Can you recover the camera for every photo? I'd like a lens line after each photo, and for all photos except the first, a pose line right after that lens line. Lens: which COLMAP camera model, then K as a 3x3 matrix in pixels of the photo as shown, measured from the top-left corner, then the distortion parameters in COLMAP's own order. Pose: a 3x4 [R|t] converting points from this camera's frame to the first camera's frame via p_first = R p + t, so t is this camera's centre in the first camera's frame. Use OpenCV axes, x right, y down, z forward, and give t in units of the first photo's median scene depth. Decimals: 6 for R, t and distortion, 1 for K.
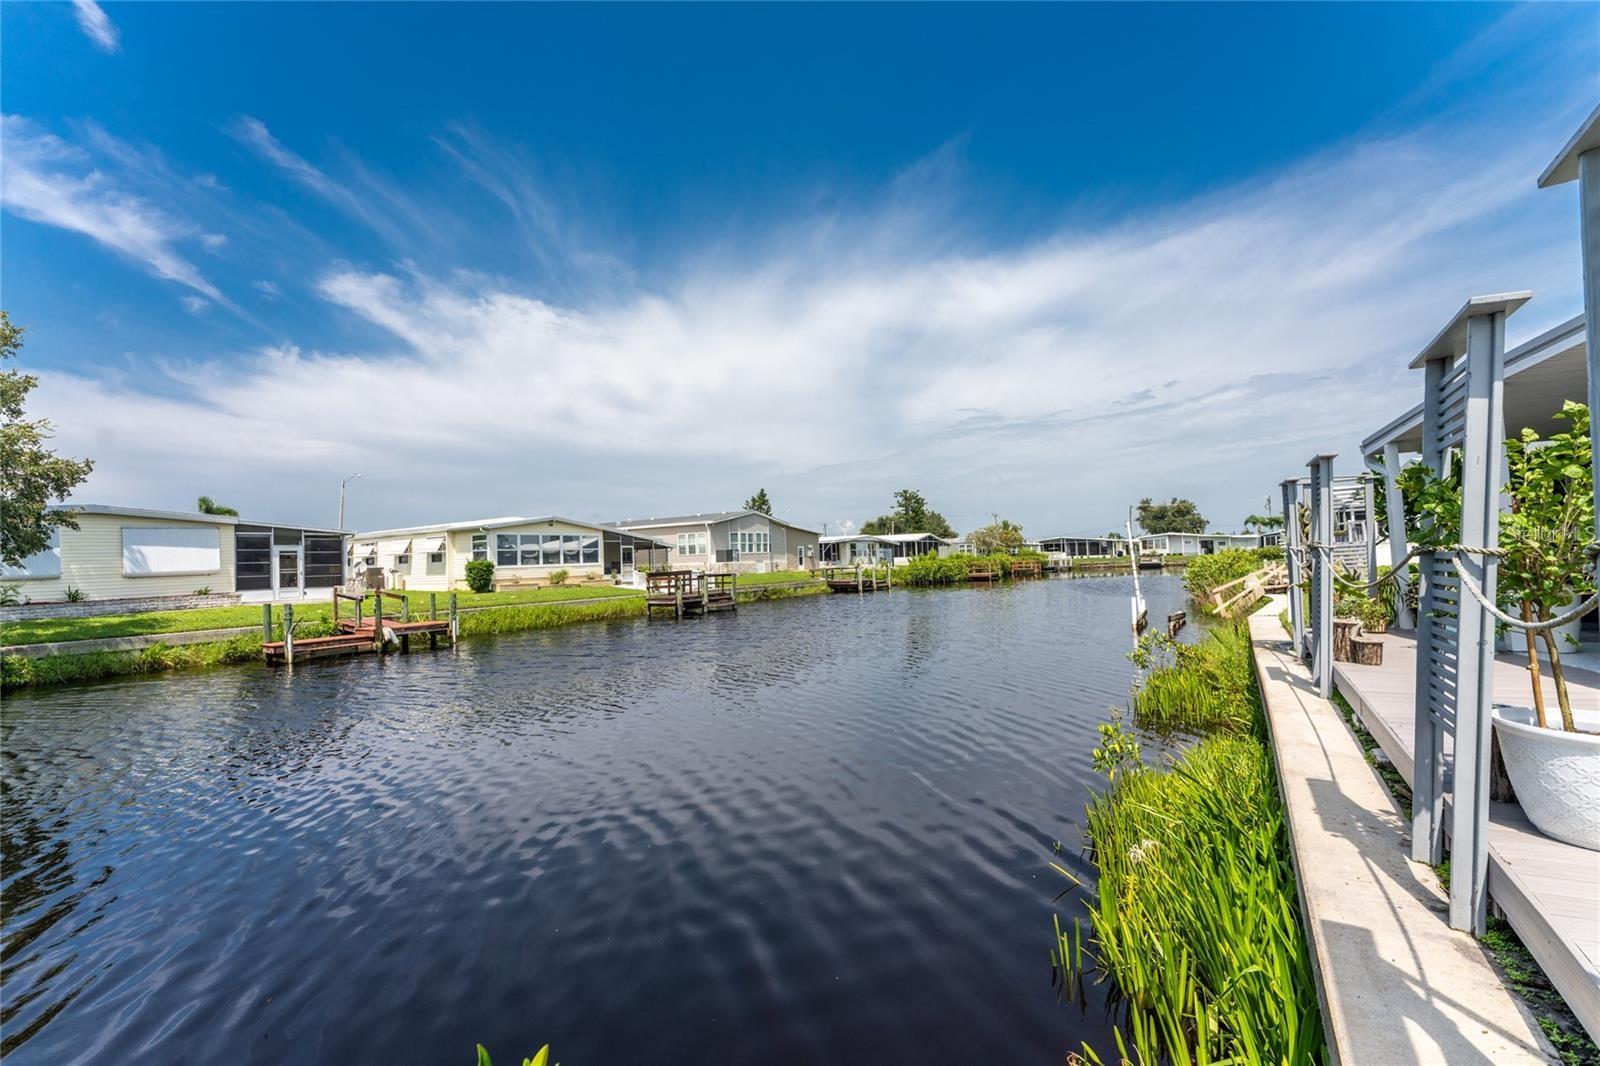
lens RADIAL K [[670.0, 0, 769.3], [0, 670.0, 558.9], [0, 0, 1]] dist [-0.000563, -0.000348]
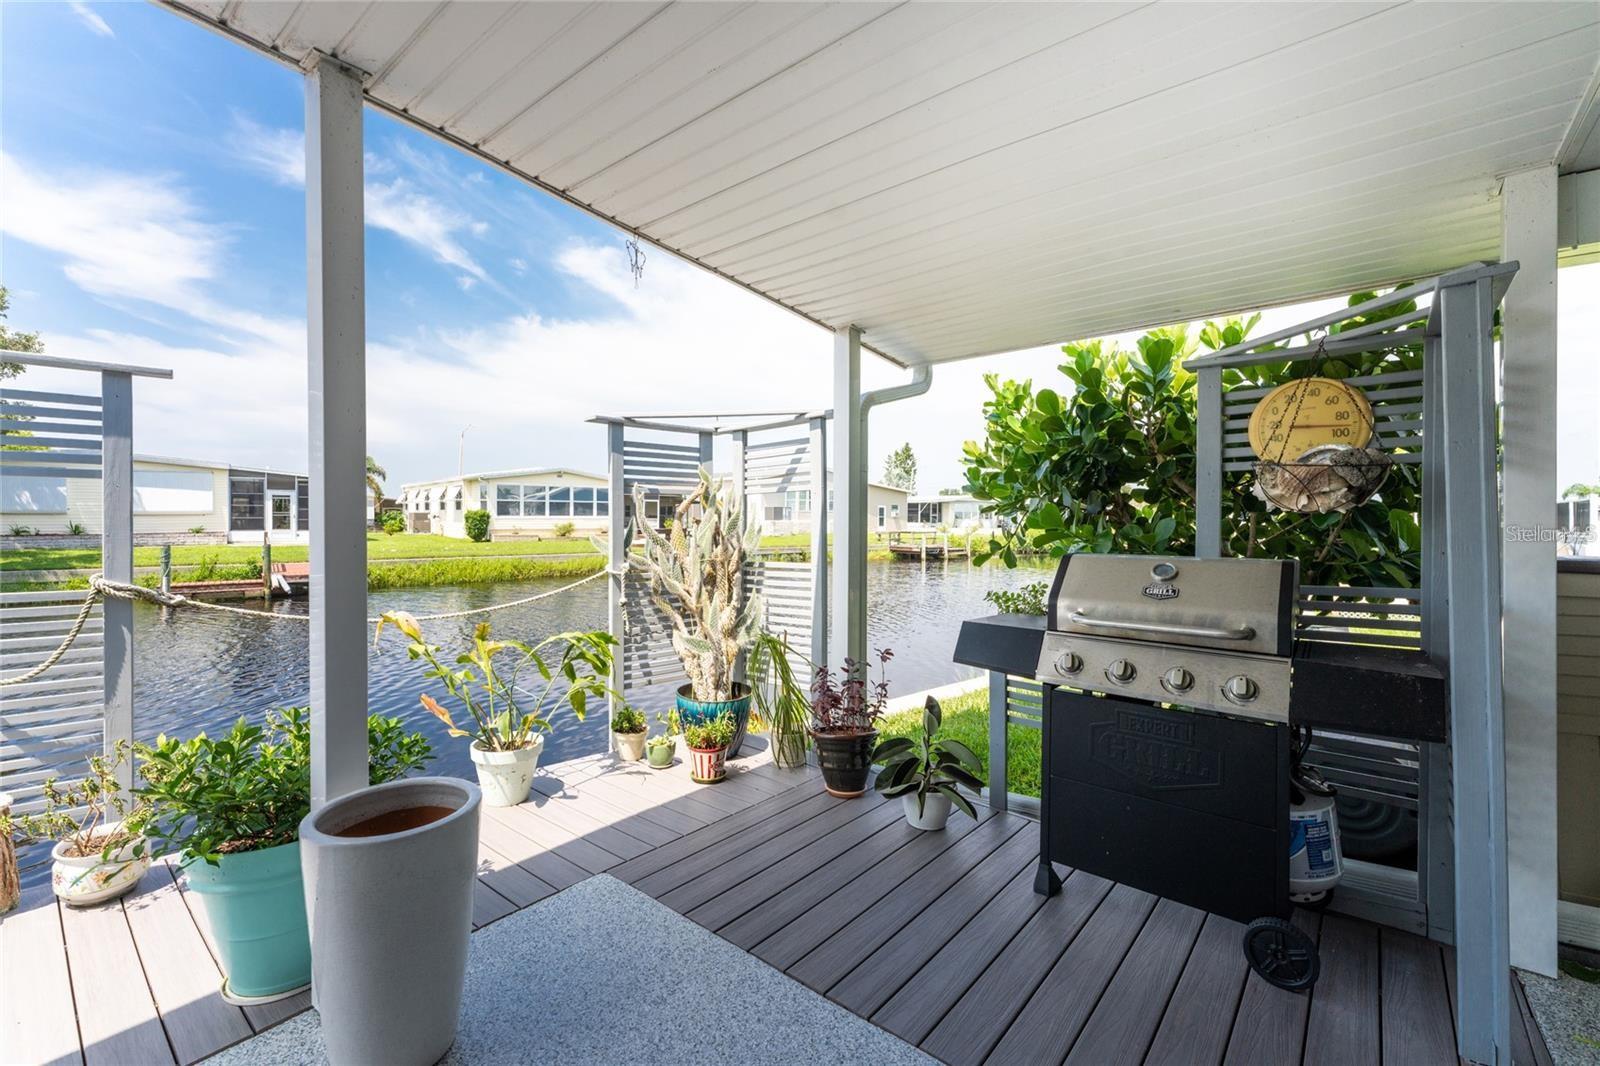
lens RADIAL K [[667.3, 0, 777.9], [0, 667.3, 515.6], [0, 0, 1]] dist [-0.000591, -0.000297]
pose [[0.960658, 0.039826, -0.274863, 0.126050], [-0.038162, 0.999207, 0.011401, -0.008039], [0.275099, -0.000463, 0.961416, 0.071142]]
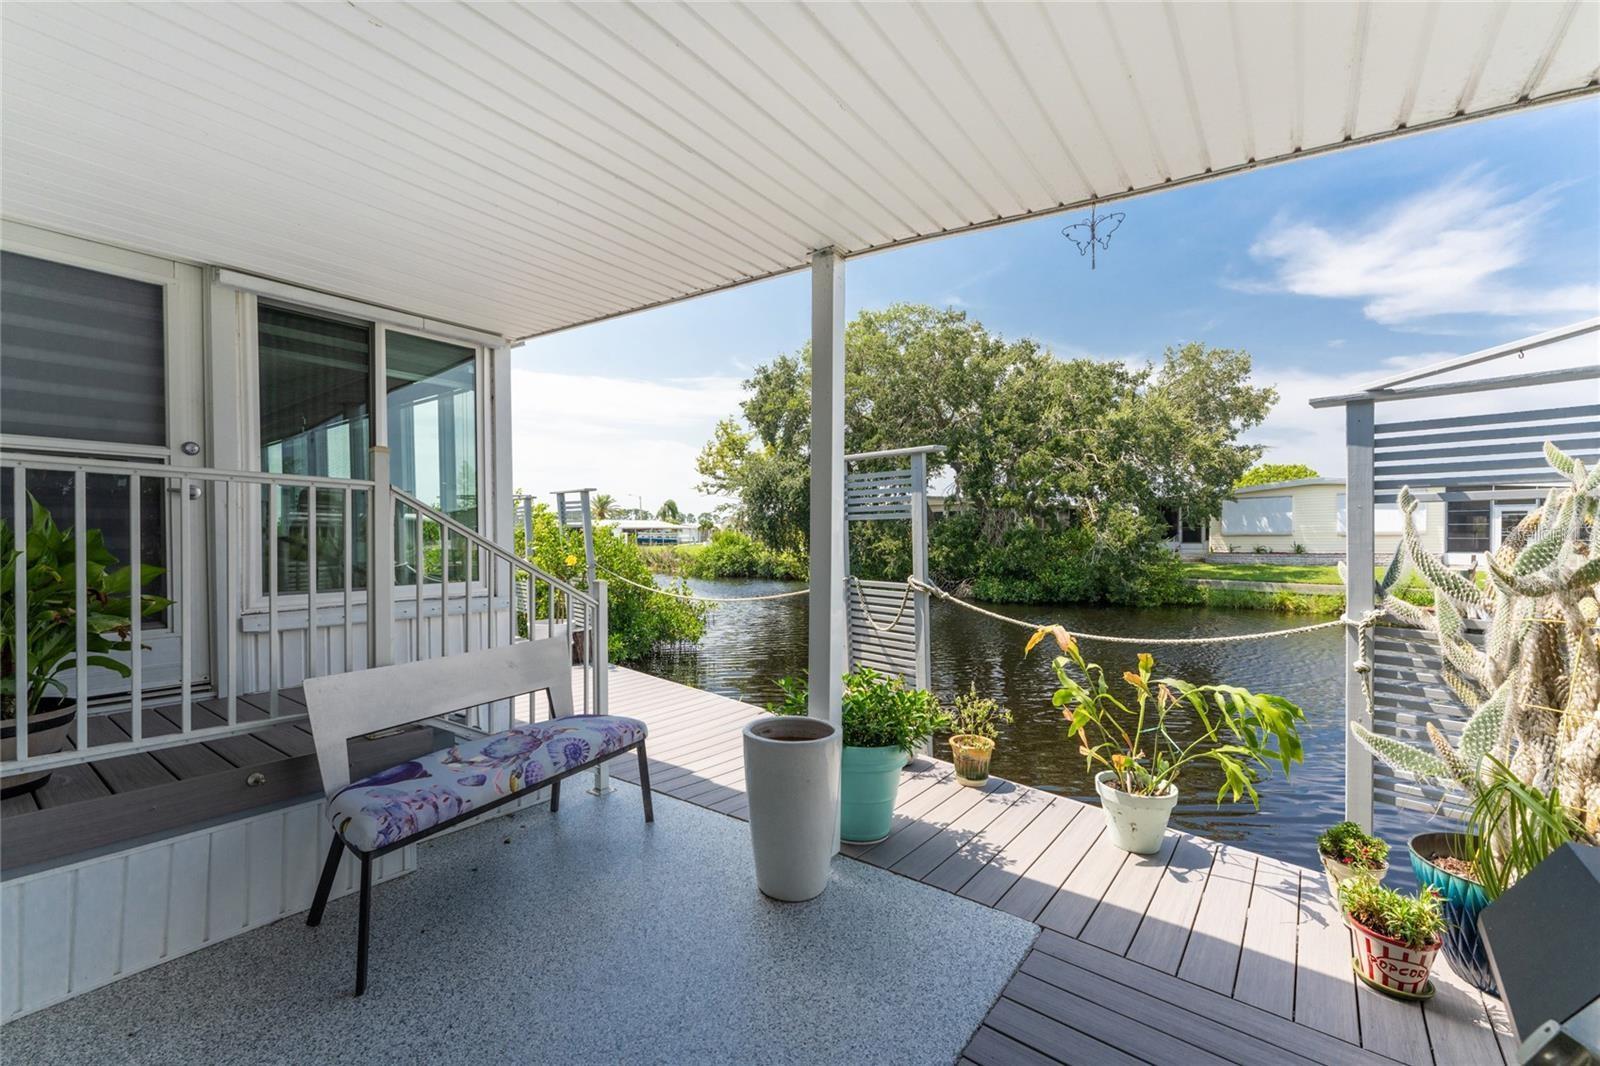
lens RADIAL K [[671.0, 0, 775.6], [0, 671.0, 542.4], [0, 0, 1]] dist [-0.000317, -0.000209]
pose [[-0.250801, 0.045348, -0.966976, 0.144380], [0.016645, 0.998956, 0.042531, -0.008884], [0.967896, -0.005429, -0.251294, 0.101730]]
